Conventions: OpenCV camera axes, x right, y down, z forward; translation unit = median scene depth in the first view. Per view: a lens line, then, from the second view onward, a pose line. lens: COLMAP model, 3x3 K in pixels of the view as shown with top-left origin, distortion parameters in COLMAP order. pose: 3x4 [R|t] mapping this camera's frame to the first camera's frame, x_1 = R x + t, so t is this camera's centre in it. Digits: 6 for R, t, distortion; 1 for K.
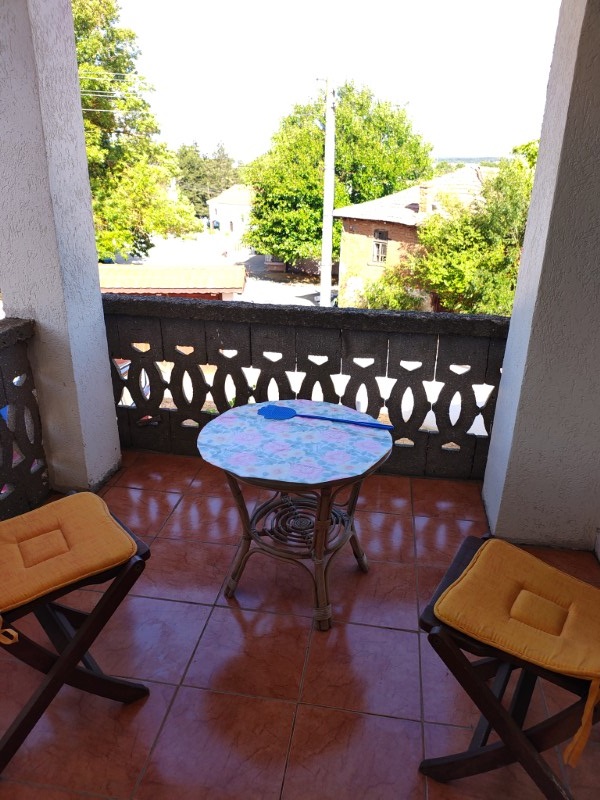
lens RADIAL K [[582.4, 0, 299.8], [0, 582.4, 403.0], [0, 0, 1]] dist [0.049072, -0.096680]
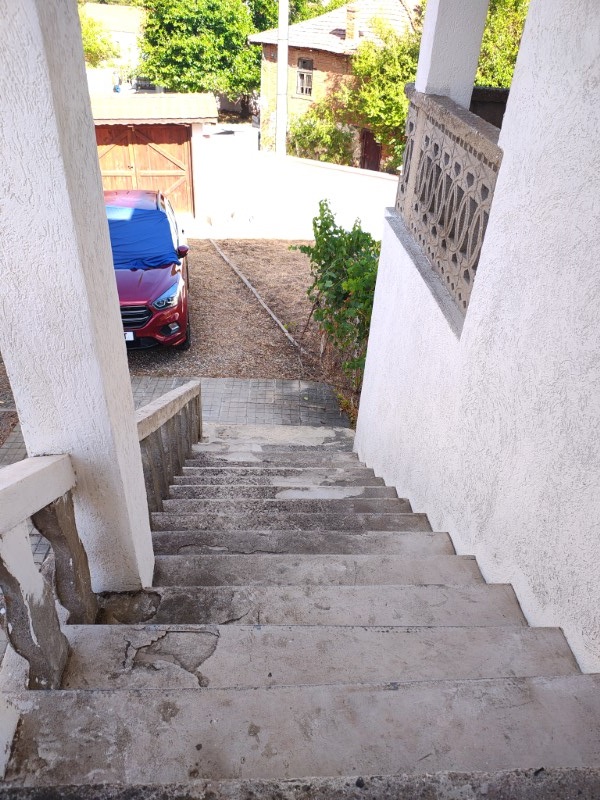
lens RADIAL K [[582.4, 0, 297.4], [0, 582.4, 411.7], [0, 0, 1]] dist [0.049072, -0.096680]
pose [[0.979155, -0.095244, 0.179400, -0.106478], [0.048020, 0.966752, 0.251165, 0.023541], [-0.197357, -0.237315, 0.951174, -0.051021]]
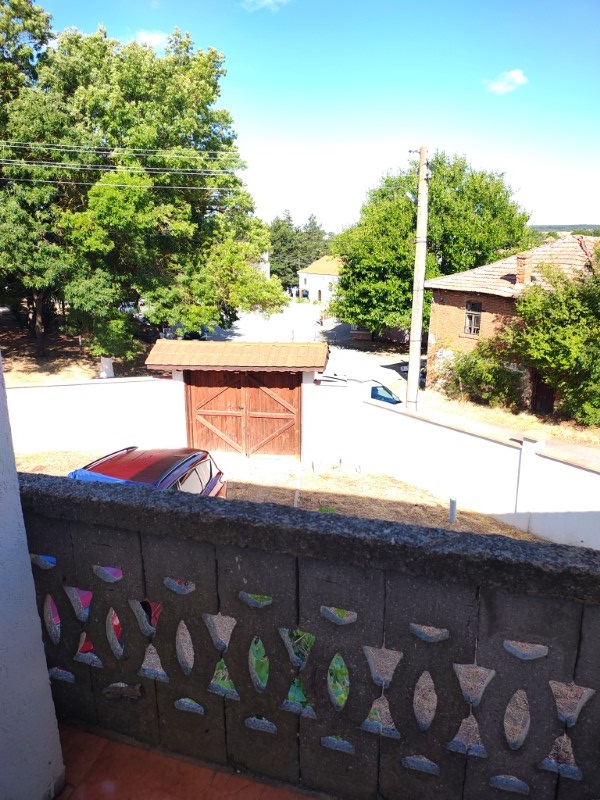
lens RADIAL K [[582.4, 0, 301.1], [0, 582.4, 404.6], [0, 0, 1]] dist [0.049072, -0.096680]
pose [[0.989720, 0.022932, -0.141171, -0.001107], [-0.037816, 0.993893, -0.103671, -0.021433], [0.137932, 0.107943, 0.984542, 0.046589]]
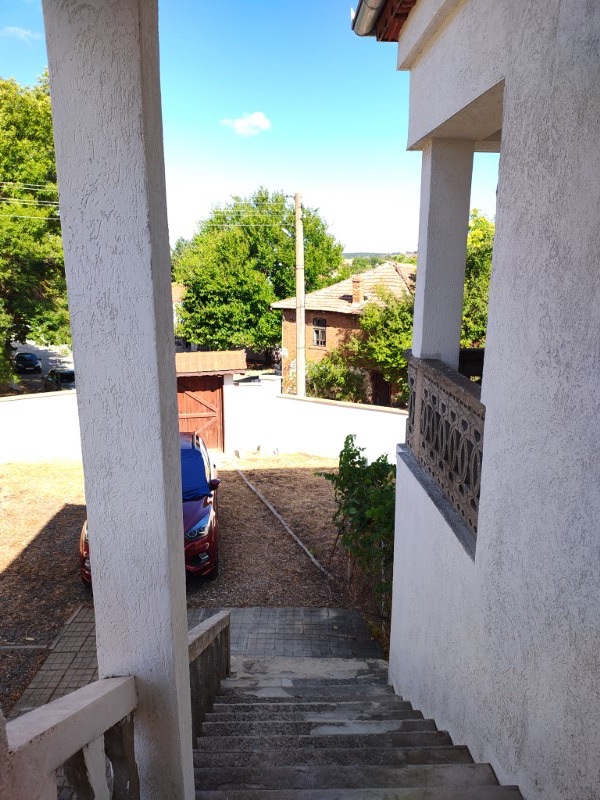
lens RADIAL K [[582.4, 0, 295.7], [0, 582.4, 403.4], [0, 0, 1]] dist [0.049072, -0.096680]
pose [[0.983918, -0.057747, 0.169027, -0.110881], [0.082048, 0.986673, -0.140515, 0.021099], [-0.158660, 0.152124, 0.975544, -0.067399]]
